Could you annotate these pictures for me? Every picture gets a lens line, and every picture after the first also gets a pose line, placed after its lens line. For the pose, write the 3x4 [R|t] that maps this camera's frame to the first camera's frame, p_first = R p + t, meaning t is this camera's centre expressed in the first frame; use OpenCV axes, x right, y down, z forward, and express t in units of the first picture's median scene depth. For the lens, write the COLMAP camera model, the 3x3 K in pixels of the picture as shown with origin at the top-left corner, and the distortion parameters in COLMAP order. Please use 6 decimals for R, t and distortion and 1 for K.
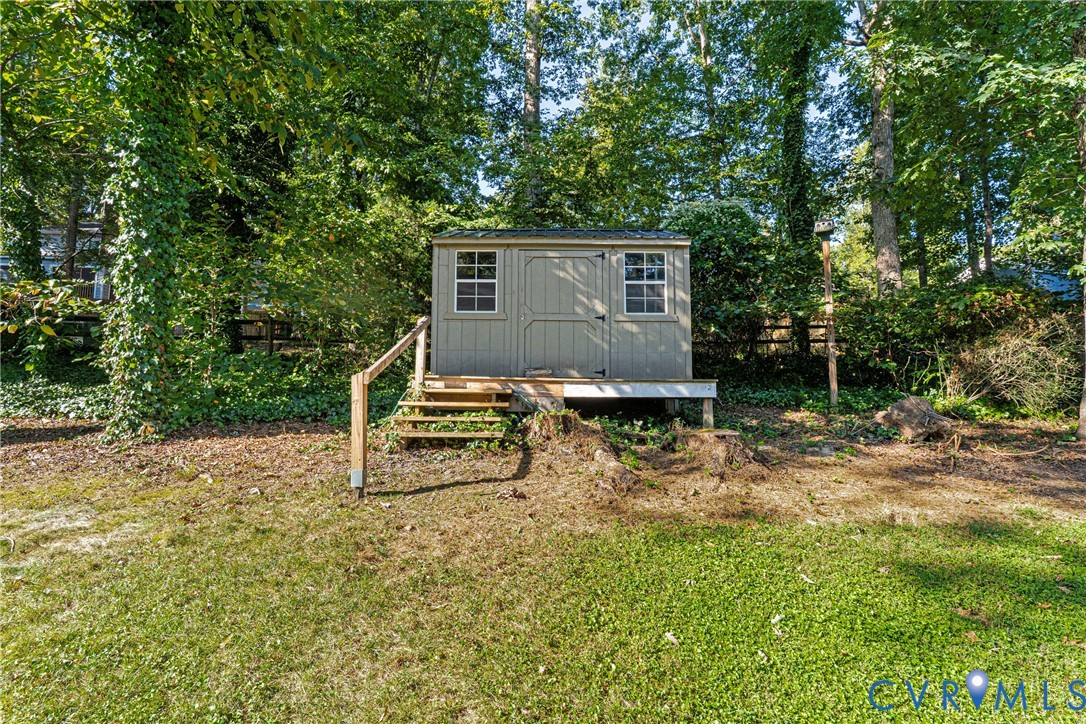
lens RADIAL K [[567.6, 0, 549.7], [0, 567.6, 332.4], [0, 0, 1]] dist [0.028079, 0.000584]
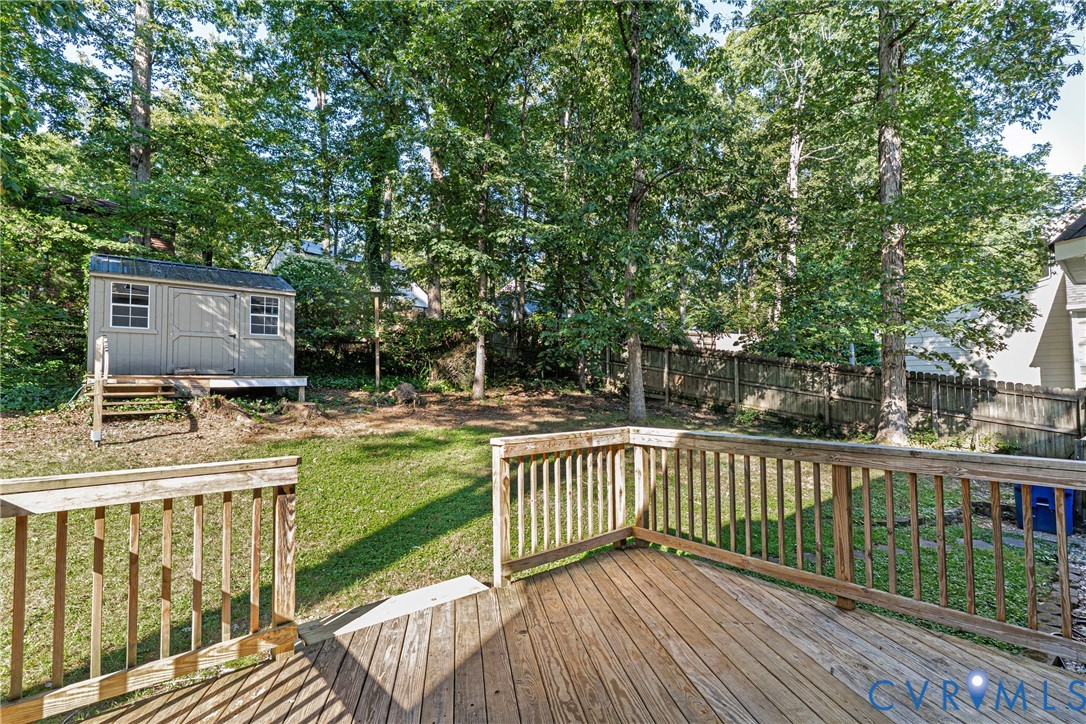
lens RADIAL K [[516.9, 0, 543.2], [0, 516.9, 364.4], [0, 0, 1]] dist [0.001082, 0.000748]
pose [[0.777054, 0.005530, 0.629410, -0.162418], [-0.064745, 0.995359, 0.071187, -0.118943], [-0.626096, -0.096067, 0.773806, -0.742899]]
